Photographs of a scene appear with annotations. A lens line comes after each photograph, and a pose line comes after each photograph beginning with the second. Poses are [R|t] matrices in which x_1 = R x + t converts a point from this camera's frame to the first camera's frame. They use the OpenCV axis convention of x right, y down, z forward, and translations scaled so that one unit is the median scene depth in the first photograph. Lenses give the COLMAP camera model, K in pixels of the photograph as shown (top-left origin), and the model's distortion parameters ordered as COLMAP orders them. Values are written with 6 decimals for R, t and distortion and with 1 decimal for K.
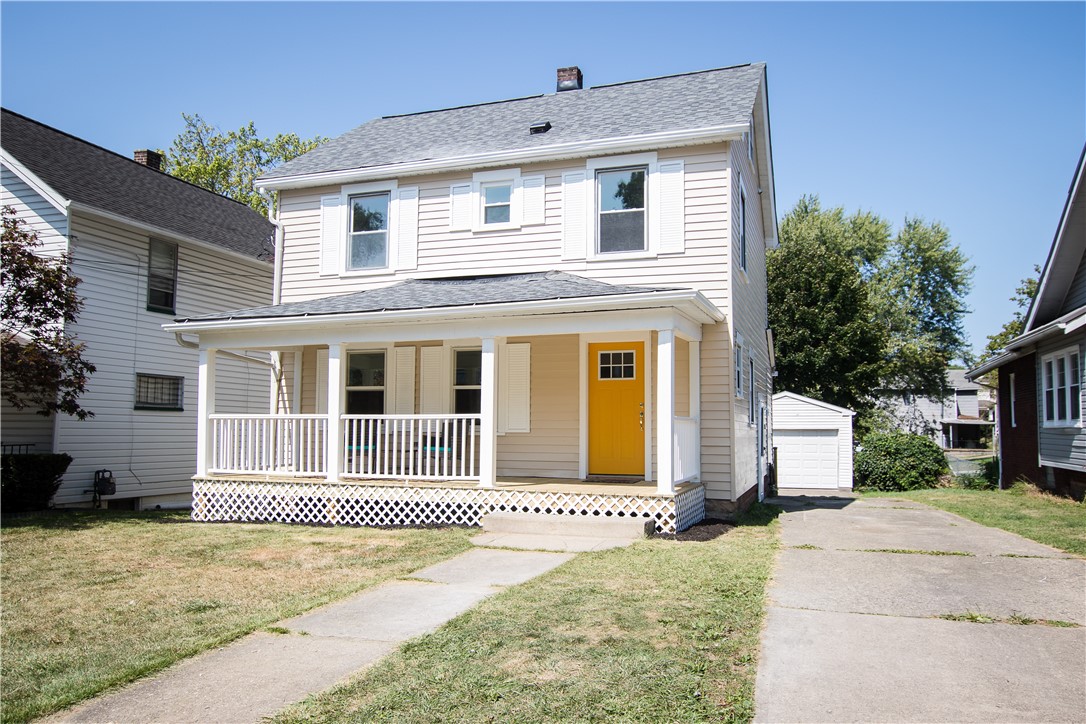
lens RADIAL K [[803.1, 0, 542.6], [0, 803.1, 369.6], [0, 0, 1]] dist [-0.006622, 0.017167]
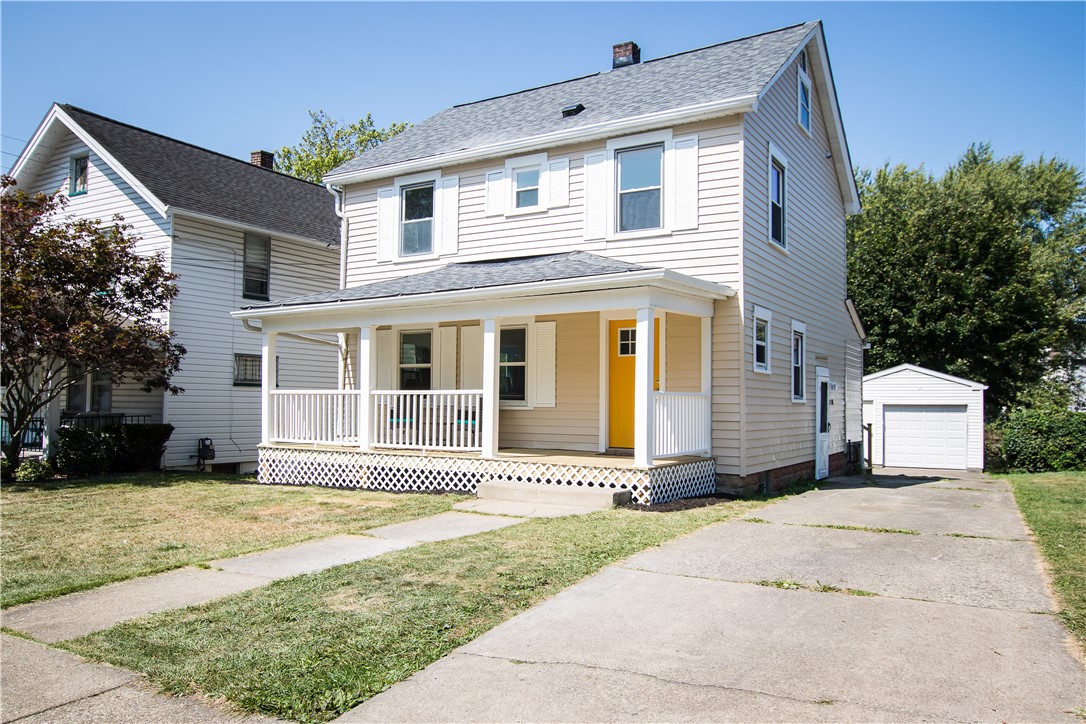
lens RADIAL K [[819.0, 0, 527.2], [0, 819.0, 368.8], [0, 0, 1]] dist [-0.004677, 0.013290]
pose [[0.975479, -0.006710, -0.219989, 0.176191], [0.013705, 0.999447, 0.030283, -0.004272], [0.219664, -0.032555, 0.975032, -0.044476]]
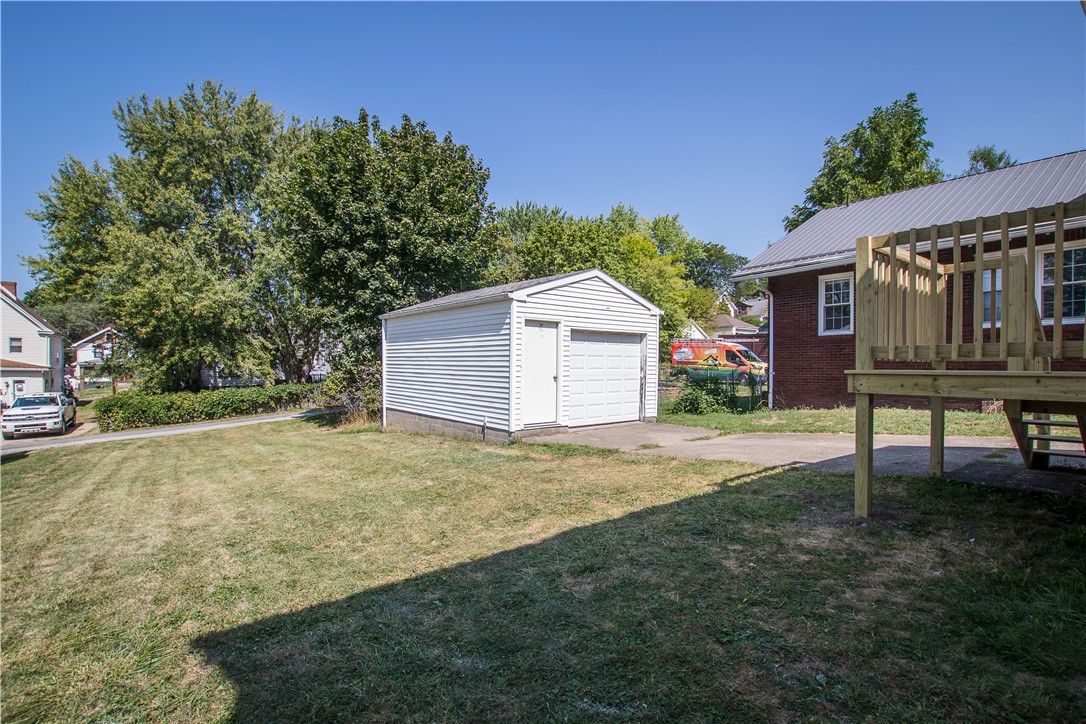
lens RADIAL K [[504.2, 0, 551.4], [0, 504.2, 372.1], [0, 0, 1]] dist [-0.034454, 0.004640]
pose [[0.573560, -0.015577, 0.819015, -0.068989], [-0.061711, 0.996156, 0.062163, 0.179168], [-0.816835, -0.086197, 0.570395, 1.715811]]
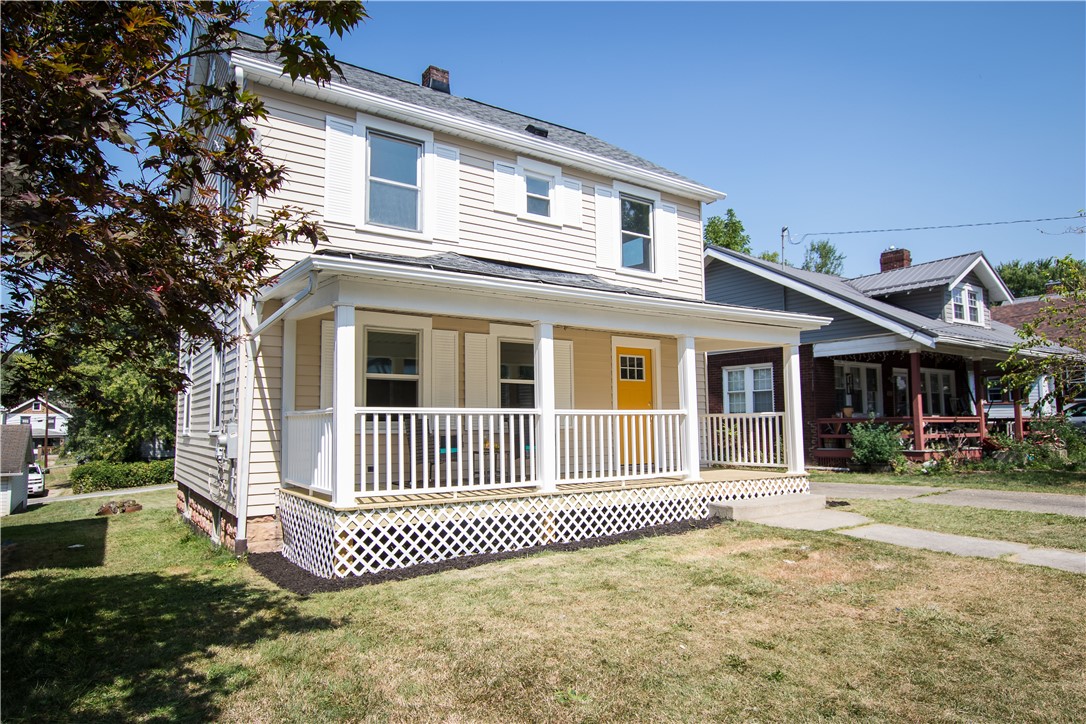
lens RADIAL K [[649.0, 0, 545.1], [0, 649.0, 369.4], [0, 0, 1]] dist [-0.020143, 0.001997]
pose [[0.594521, 0.058394, 0.801957, -0.674398], [-0.047904, 0.998160, -0.037167, 0.034309], [-0.802652, -0.016320, 0.596224, 0.518799]]
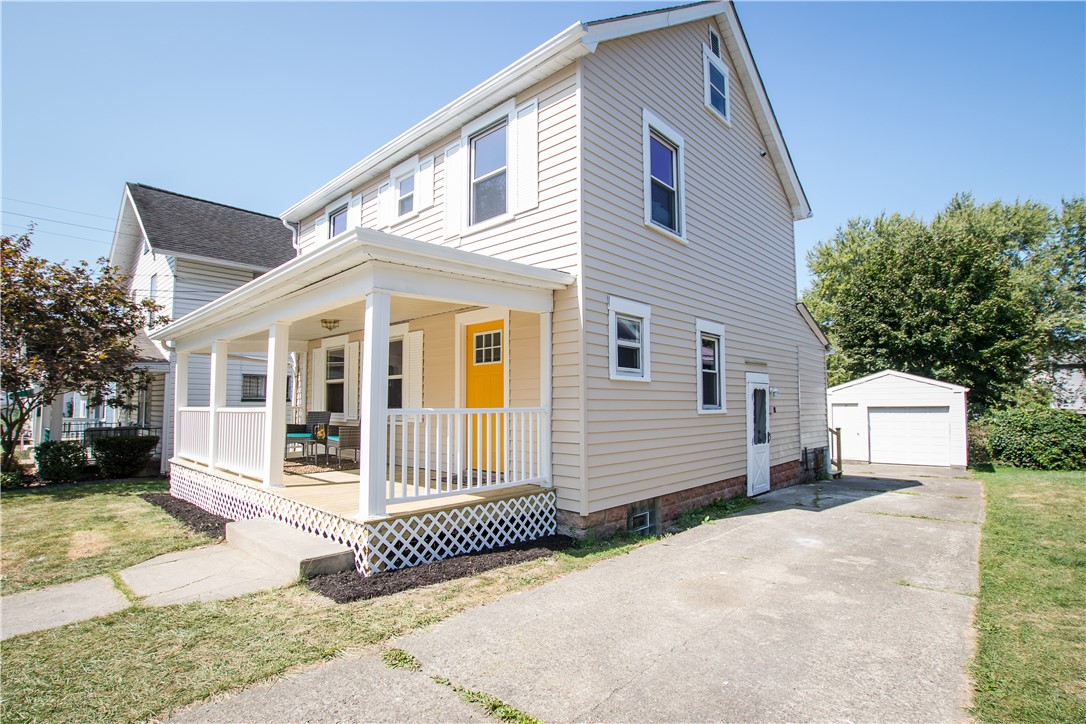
lens RADIAL K [[531.6, 0, 548.7], [0, 531.6, 369.7], [0, 0, 1]] dist [-0.026803, -0.000580]
pose [[0.918116, -0.037170, -0.394564, 0.362301], [0.040520, 0.999179, 0.000158, 0.020090], [0.394234, -0.016133, 0.918868, 0.457108]]
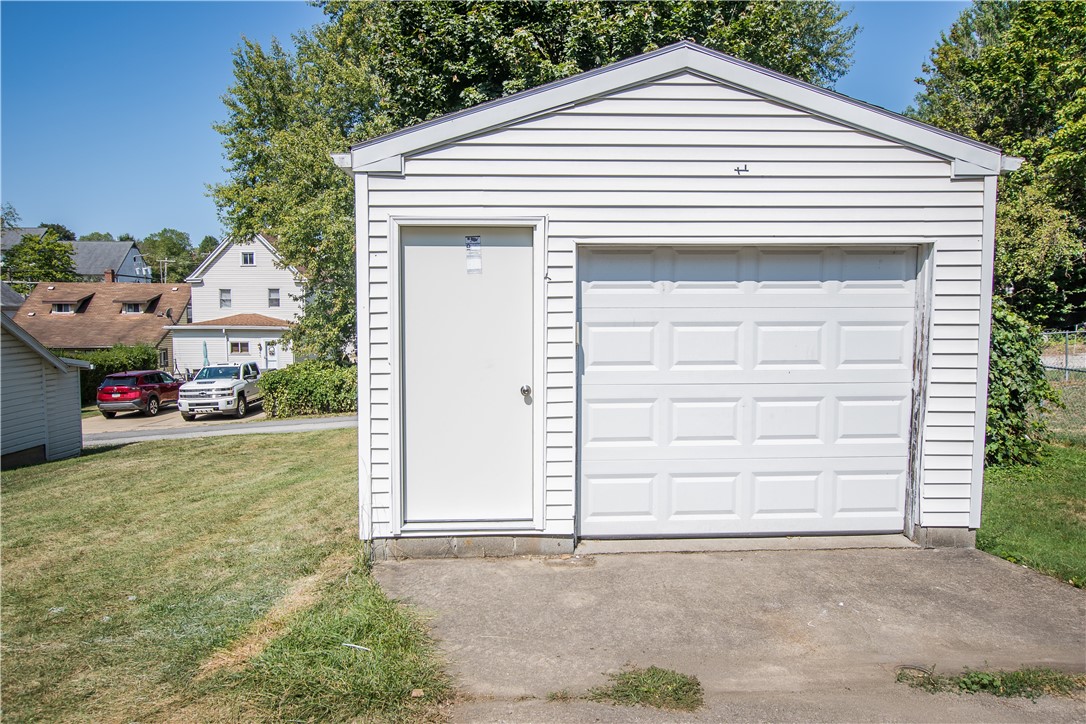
lens RADIAL K [[846.0, 0, 538.6], [0, 846.0, 371.8], [0, 0, 1]] dist [0.004867, 0.012172]
pose [[0.952134, -0.029301, 0.304273, 0.441266], [-0.014223, 0.990071, 0.139850, 0.163175], [-0.305350, -0.137484, 0.942263, 1.734766]]
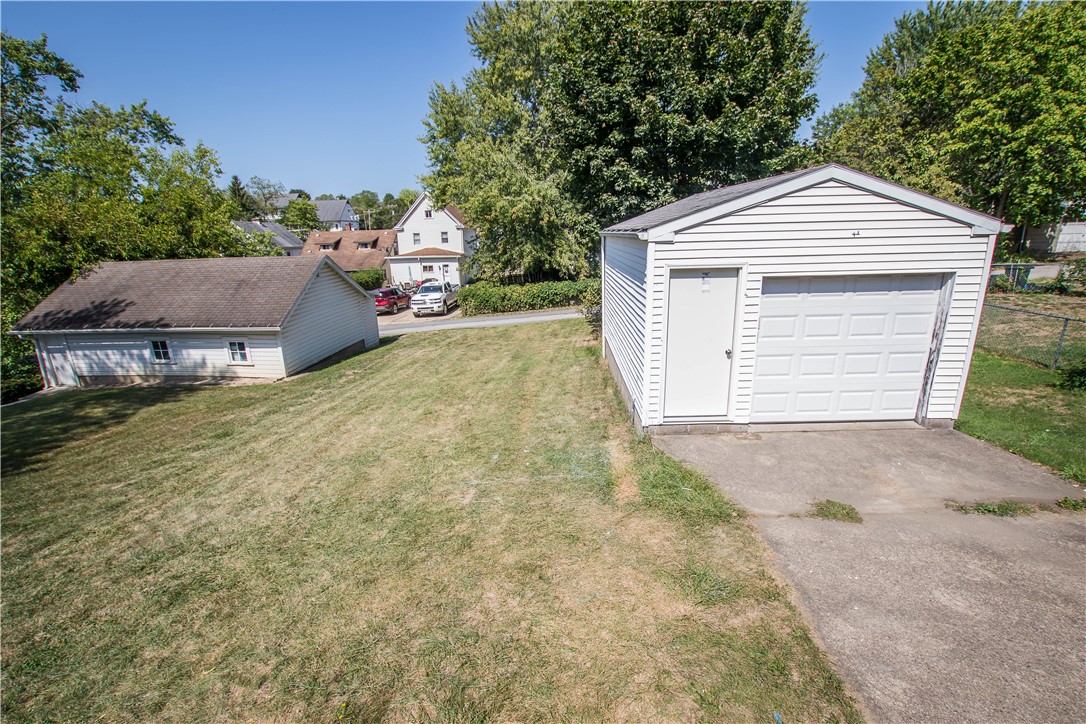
lens RADIAL K [[504.2, 0, 541.5], [0, 504.2, 377.0], [0, 0, 1]] dist [-0.034454, 0.004640]
pose [[0.972709, -0.095749, 0.211352, 0.274426], [0.018093, 0.939412, 0.342312, 0.080610], [-0.231323, -0.329146, 0.915507, 1.721840]]
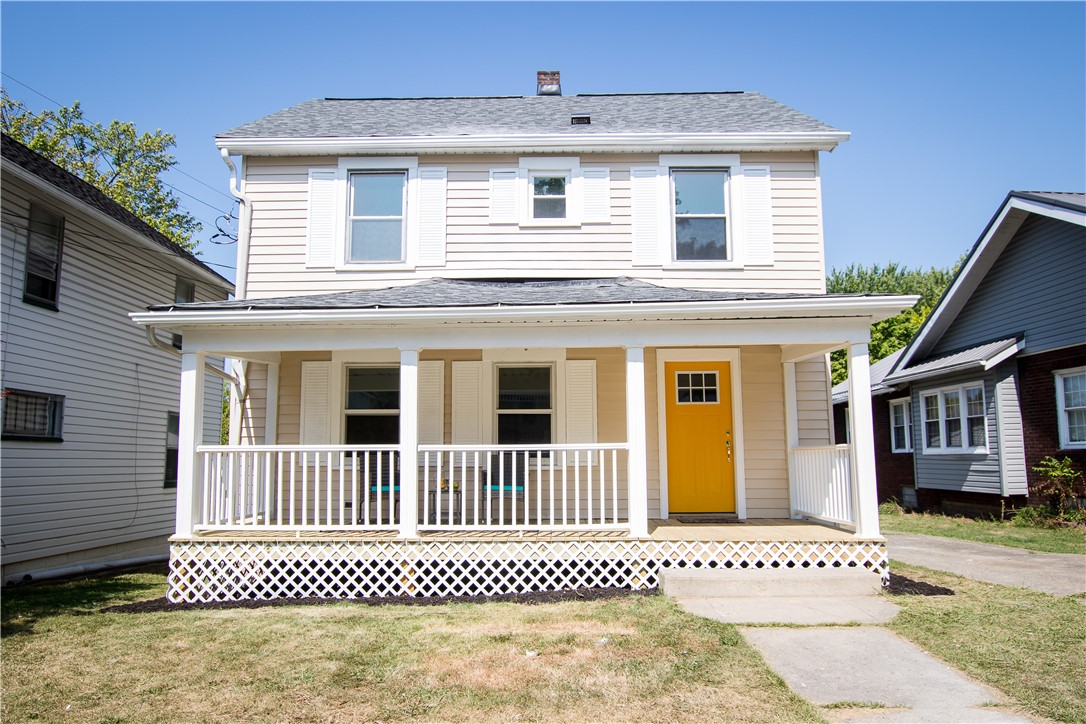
lens RADIAL K [[729.7, 0, 543.9], [0, 729.7, 370.6], [0, 0, 1]] dist [-0.010577, 0.011443]
pose [[0.946856, 0.027920, 0.320444, -0.304923], [-0.012815, 0.998709, -0.049153, 0.016493], [-0.321403, 0.042434, 0.945991, 0.278563]]
